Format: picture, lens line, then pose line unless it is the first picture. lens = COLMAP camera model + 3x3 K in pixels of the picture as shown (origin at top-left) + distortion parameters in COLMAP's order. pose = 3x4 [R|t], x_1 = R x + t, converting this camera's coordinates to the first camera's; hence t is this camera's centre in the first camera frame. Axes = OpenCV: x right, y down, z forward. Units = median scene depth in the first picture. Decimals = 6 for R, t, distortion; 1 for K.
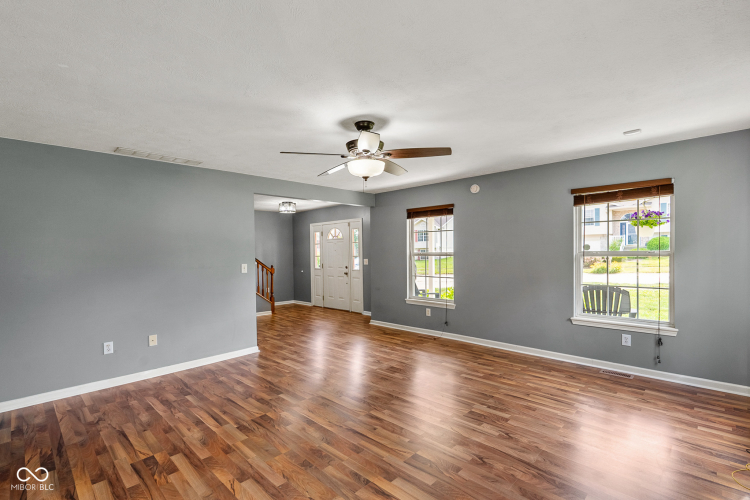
lens RADIAL K [[342.2, 0, 362.3], [0, 342.2, 254.2], [0, 0, 1]] dist [0.017931, -0.000122]
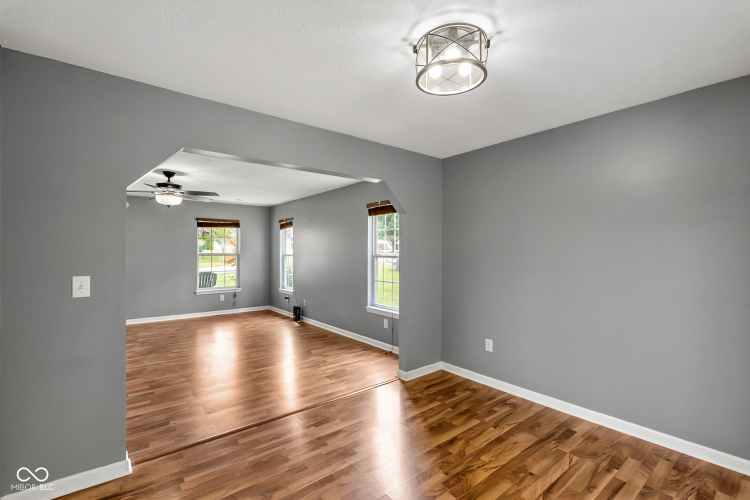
lens RADIAL K [[335.8, 0, 375.0], [0, 335.8, 250.0], [0, 0, 1]] dist [-0.003351, -0.000074]
pose [[0.107314, 0.016648, 0.994086, -0.969842], [0.006462, 0.999827, -0.017442, 0.009921], [-0.994204, 0.008295, 0.107188, -0.079716]]
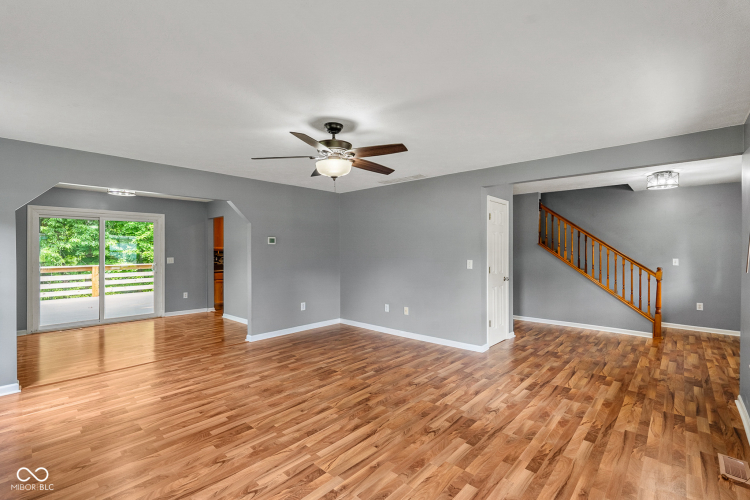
lens RADIAL K [[339.5, 0, 375.0], [0, 339.5, 250.0], [0, 0, 1]] dist [0.000620, 0.000185]
pose [[0.058542, 0.010521, -0.998230, 0.688234], [-0.005157, 0.999934, 0.010236, -0.011952], [0.998272, 0.004549, 0.058592, 0.711198]]
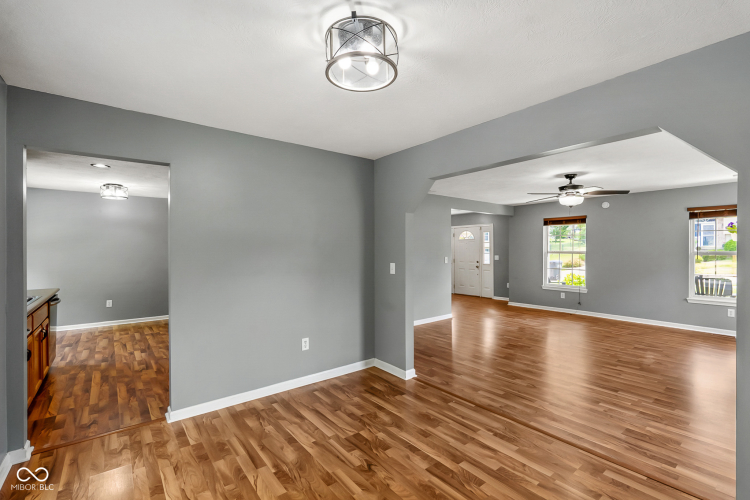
lens RADIAL K [[335.8, 0, 375.0], [0, 335.8, 250.0], [0, 0, 1]] dist [-0.003351, -0.000074]
pose [[0.994240, 0.010815, -0.106625, -0.517365], [-0.011318, 0.999928, -0.004106, 0.005436], [0.106573, 0.005289, 0.994291, -0.501523]]
